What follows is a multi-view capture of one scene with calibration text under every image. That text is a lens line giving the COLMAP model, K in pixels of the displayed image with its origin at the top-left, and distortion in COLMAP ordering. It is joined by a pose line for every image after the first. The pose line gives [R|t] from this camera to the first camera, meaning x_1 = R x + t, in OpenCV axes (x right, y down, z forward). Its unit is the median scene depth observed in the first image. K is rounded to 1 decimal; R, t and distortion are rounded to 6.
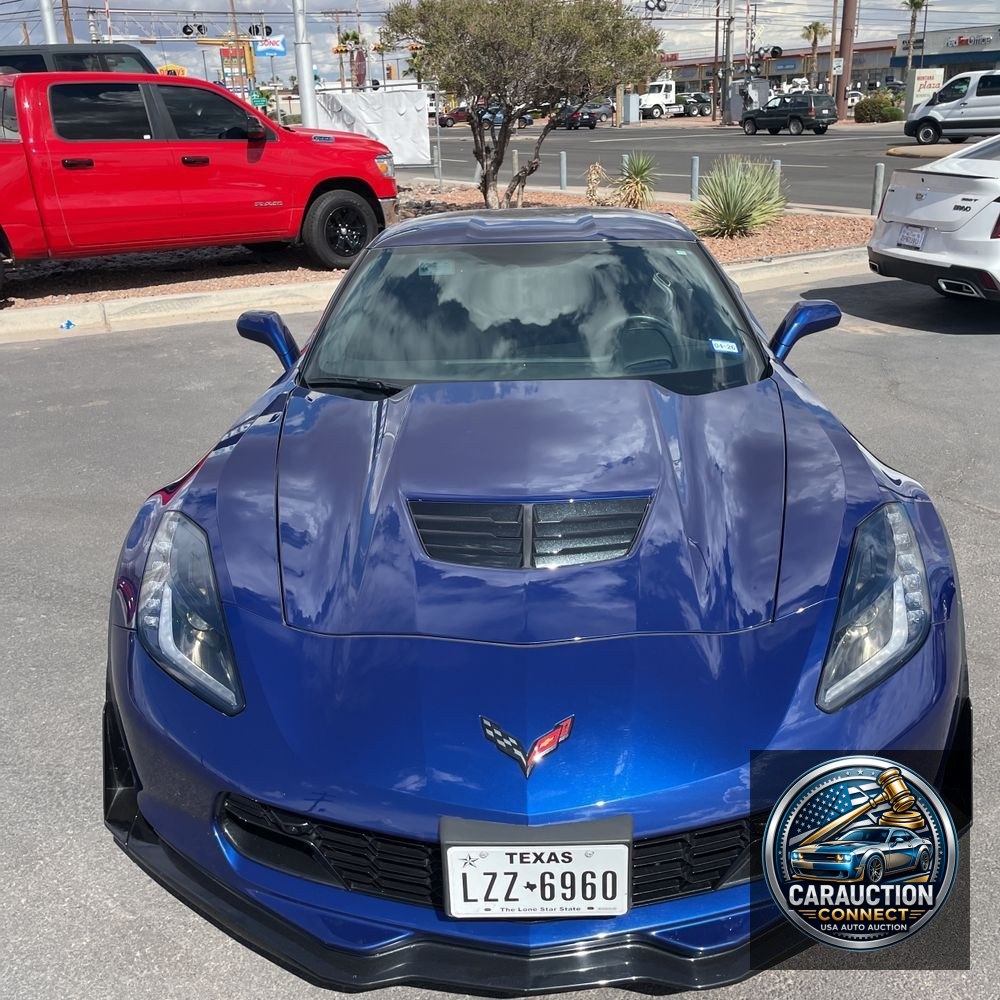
lens RADIAL K [[1011.3, 0, 514.2], [0, 1011.3, 498.6], [0, 0, 1]] dist [0.081392, -0.111512]
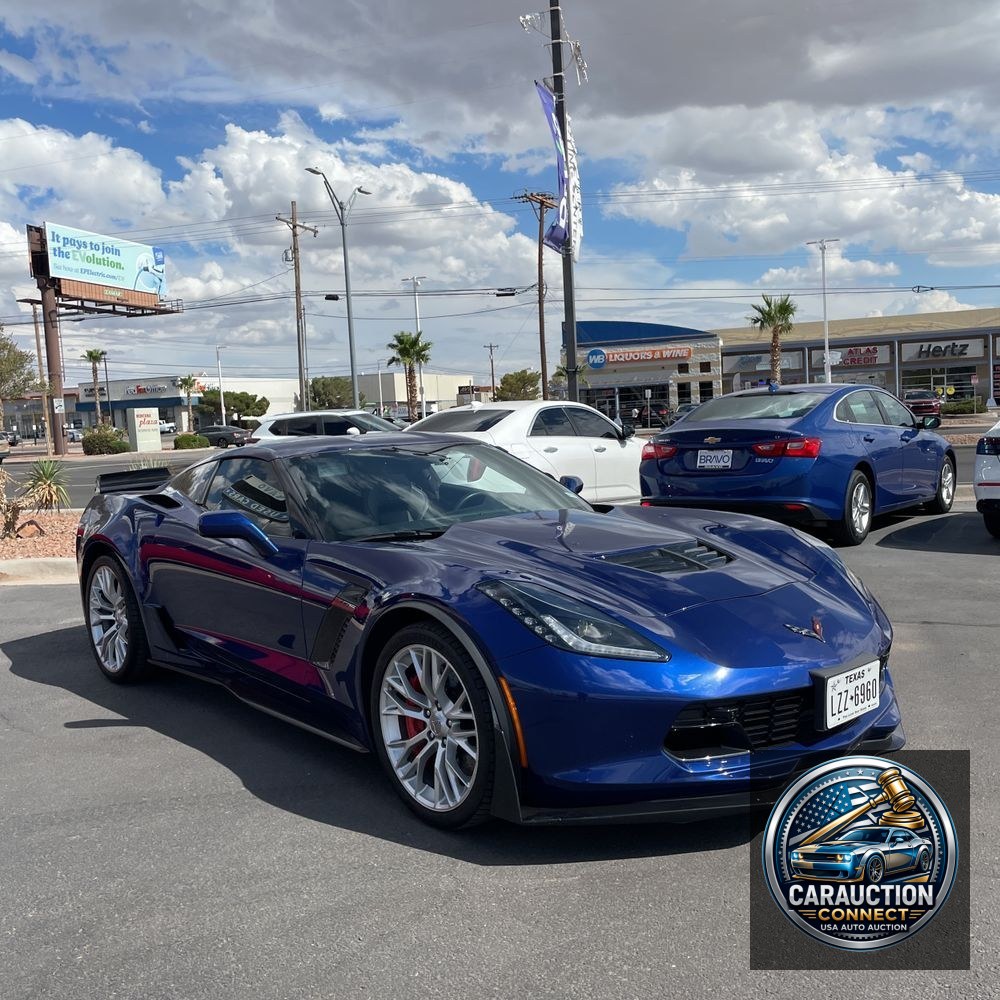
lens RADIAL K [[1011.3, 0, 514.2], [0, 1011.3, 498.6], [0, 0, 1]] dist [0.081392, -0.111512]
pose [[0.735531, -0.062190, 0.674631, -1.386964], [0.268342, 0.941081, -0.205813, 0.218949], [-0.622082, 0.332414, 0.708882, -0.031224]]
